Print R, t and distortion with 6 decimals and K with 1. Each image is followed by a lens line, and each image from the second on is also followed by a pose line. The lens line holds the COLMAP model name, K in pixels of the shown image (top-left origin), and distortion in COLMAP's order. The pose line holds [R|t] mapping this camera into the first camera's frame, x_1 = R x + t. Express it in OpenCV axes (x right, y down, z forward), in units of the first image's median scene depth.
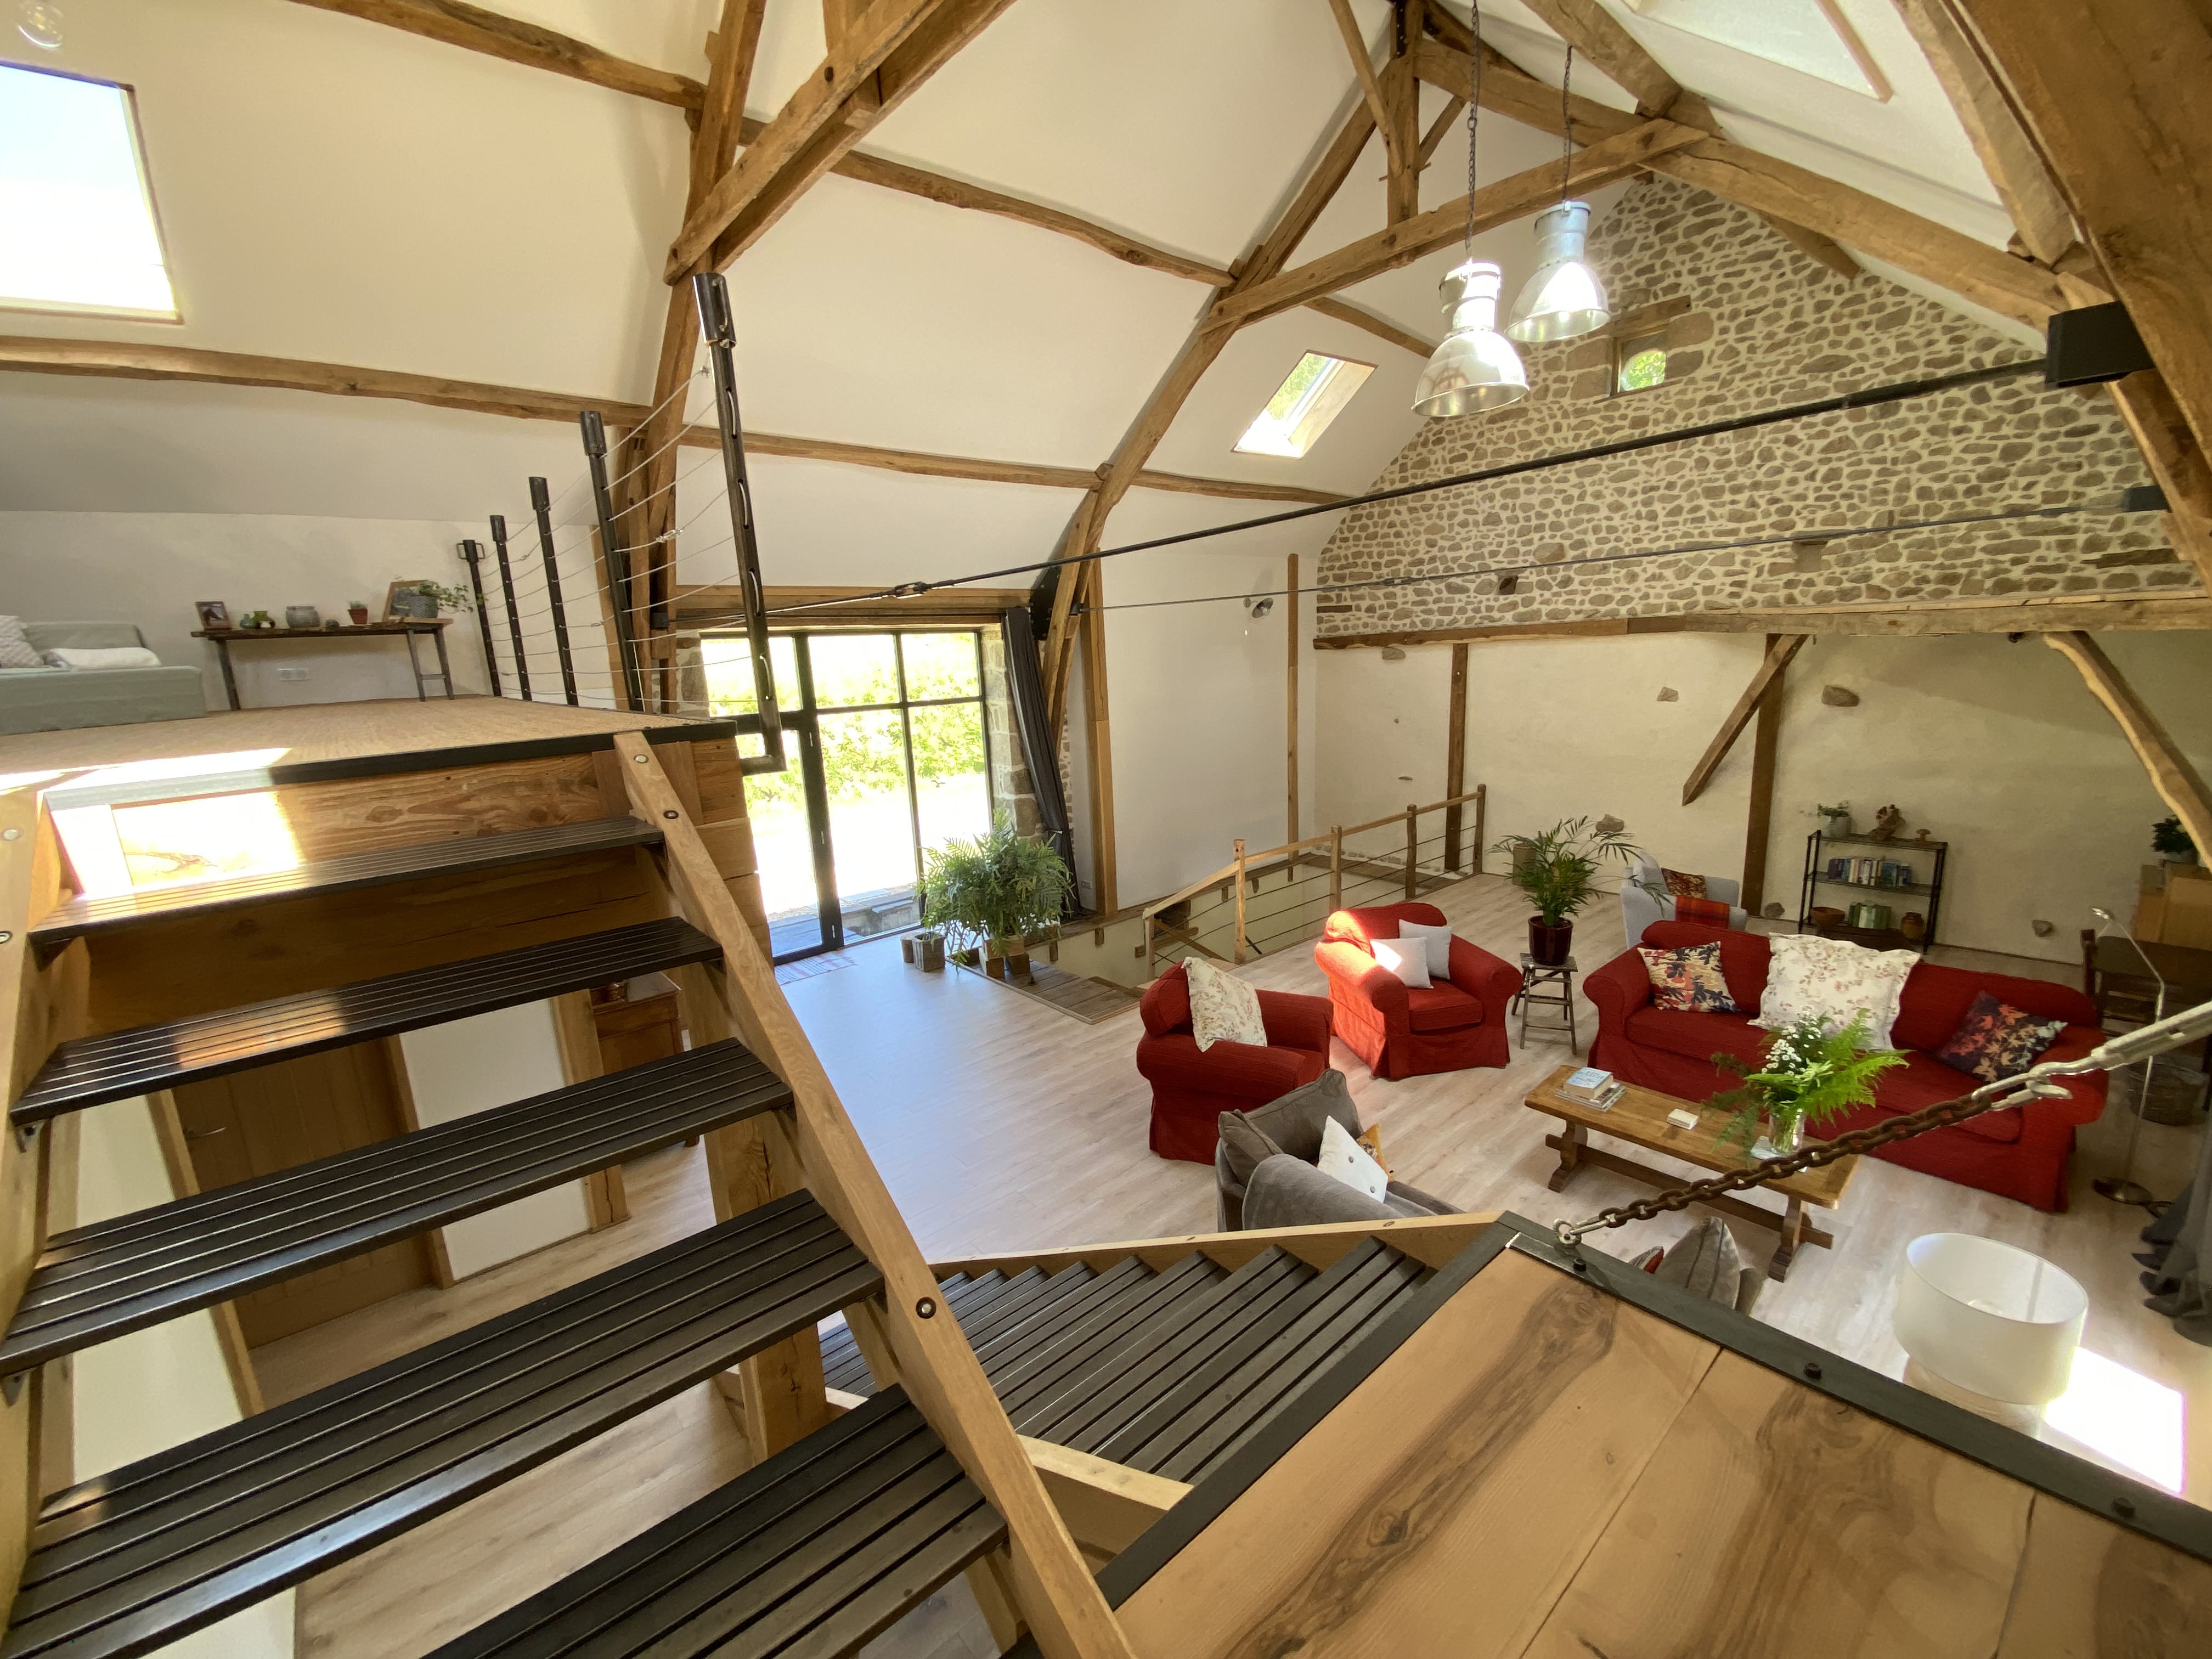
lens RADIAL K [[894.8, 0, 1106.1], [0, 894.8, 824.7], [0, 0, 1]] dist [-0.028694, -0.001614]
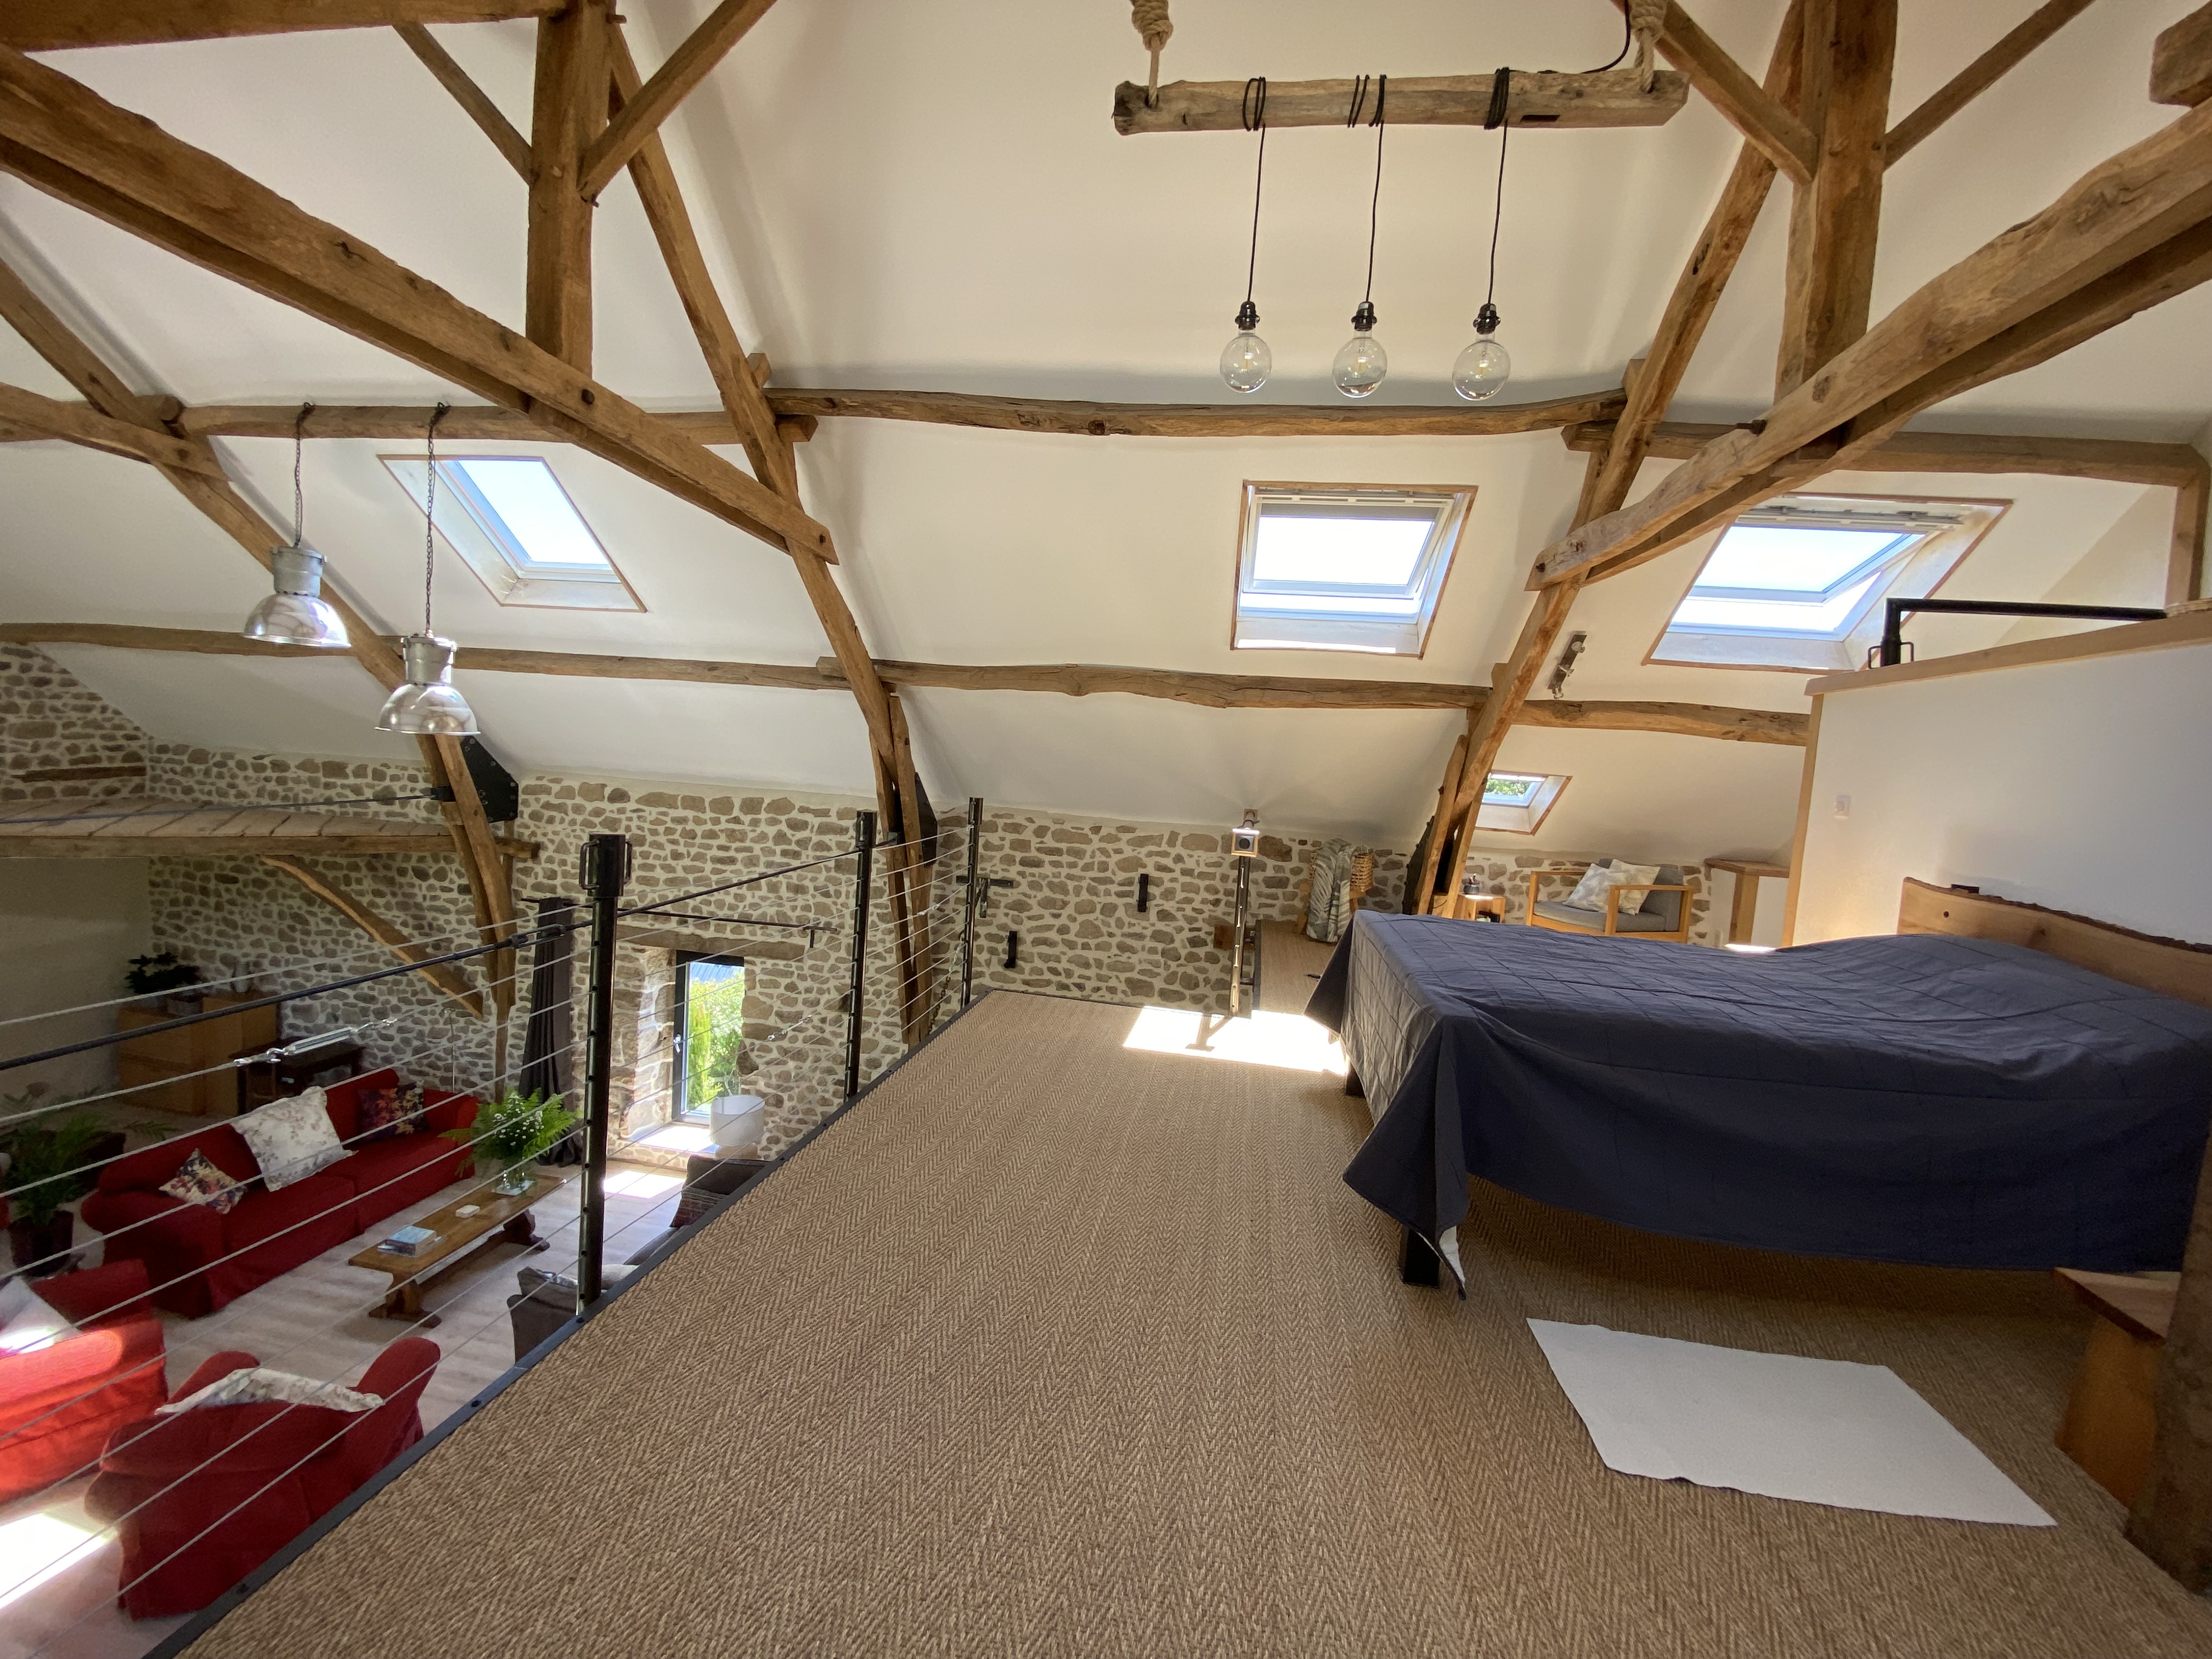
lens RADIAL K [[894.8, 0, 1101.2], [0, 894.8, 835.2], [0, 0, 1]] dist [-0.028694, -0.001614]
pose [[-0.659889, -0.056270, 0.749253, -0.657963], [0.115118, 0.977846, 0.174826, -0.244037], [-0.742492, 0.201618, -0.638792, 0.613671]]
